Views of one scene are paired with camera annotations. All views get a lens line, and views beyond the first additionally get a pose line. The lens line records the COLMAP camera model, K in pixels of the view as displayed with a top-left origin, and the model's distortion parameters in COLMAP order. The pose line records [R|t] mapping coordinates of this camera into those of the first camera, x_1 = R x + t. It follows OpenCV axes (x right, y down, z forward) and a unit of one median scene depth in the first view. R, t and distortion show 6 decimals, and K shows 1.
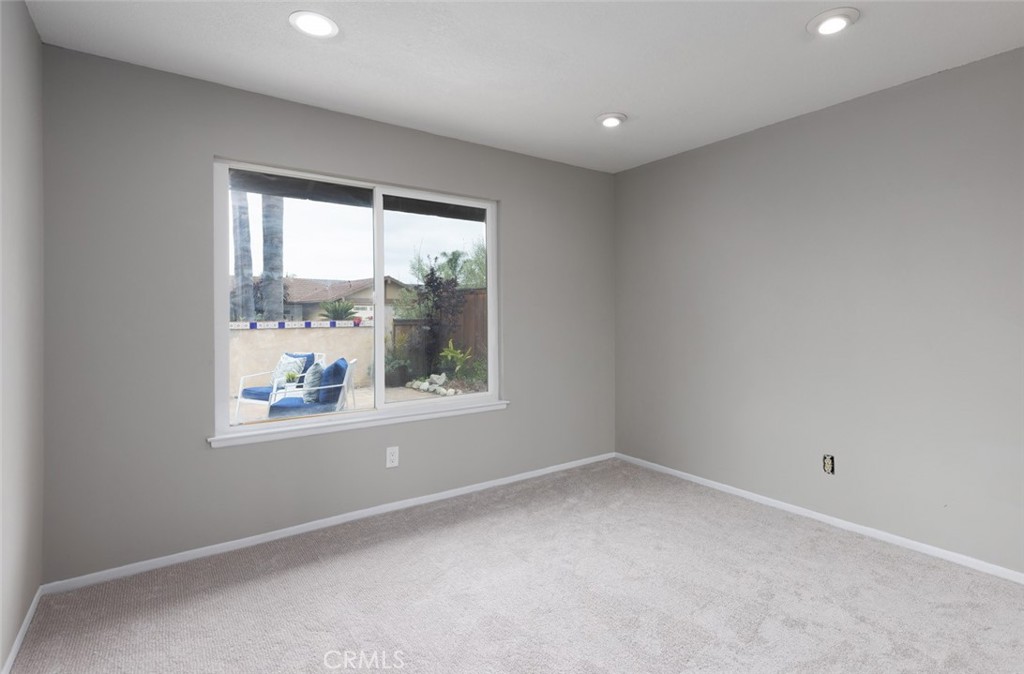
lens RADIAL K [[498.7, 0, 524.1], [0, 498.7, 313.6], [0, 0, 1]] dist [-0.004078, -0.000168]
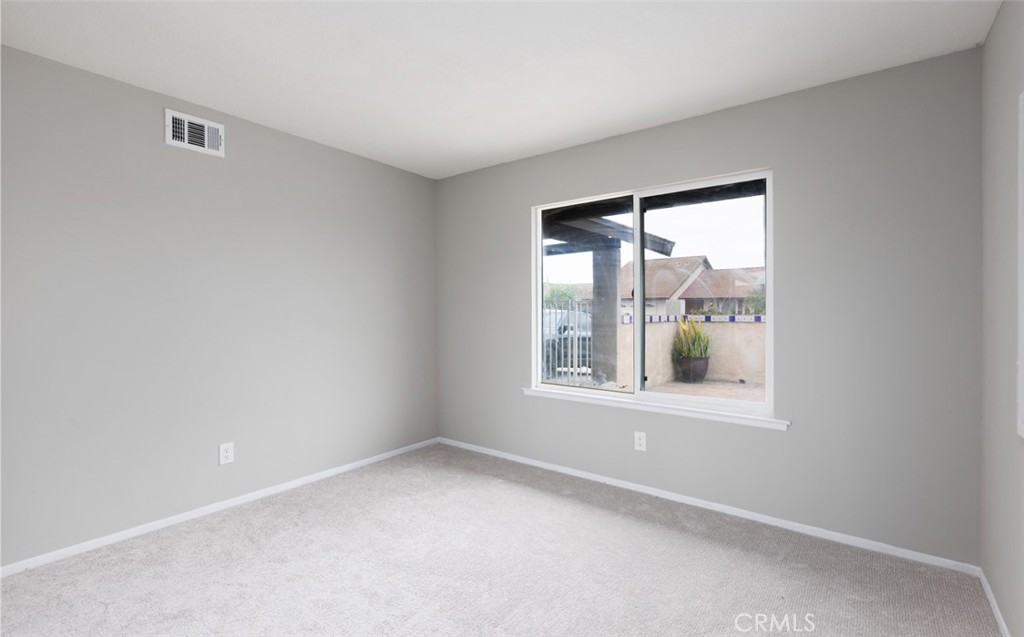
lens RADIAL K [[466.5, 0, 513.4], [0, 466.5, 316.2], [0, 0, 1]] dist [0.004810, 0.000207]
pose [[0.285283, 0.015553, -0.958317, 0.535189], [0.001586, 0.999859, 0.016699, 0.000280], [0.958442, -0.006284, 0.285218, 0.391348]]
